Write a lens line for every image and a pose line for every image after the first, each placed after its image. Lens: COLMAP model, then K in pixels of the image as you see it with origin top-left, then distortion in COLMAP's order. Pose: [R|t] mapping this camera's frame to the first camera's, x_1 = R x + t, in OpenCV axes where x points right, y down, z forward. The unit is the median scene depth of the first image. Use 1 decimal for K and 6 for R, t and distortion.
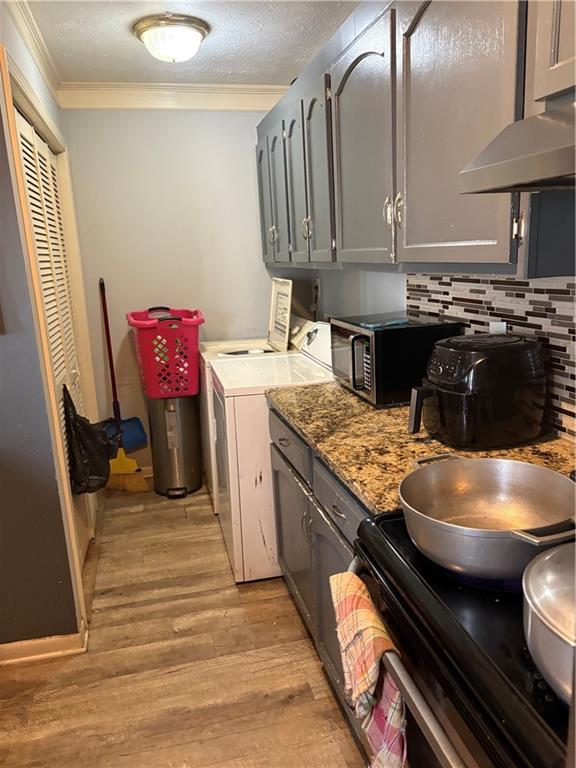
lens RADIAL K [[582.4, 0, 295.9], [0, 582.4, 387.4], [0, 0, 1]] dist [0.057943, -0.069530]
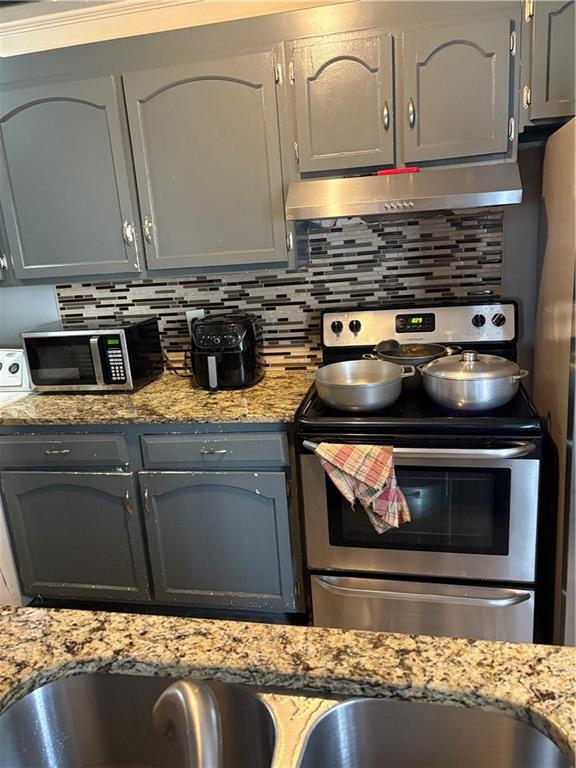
lens RADIAL K [[582.4, 0, 272.3], [0, 582.4, 381.6], [0, 0, 1]] dist [0.057943, -0.069530]
pose [[0.471540, -0.205906, 0.857469, -0.844292], [0.253661, 0.962933, 0.091738, -0.026955], [-0.844575, 0.174249, 0.506292, 0.154334]]
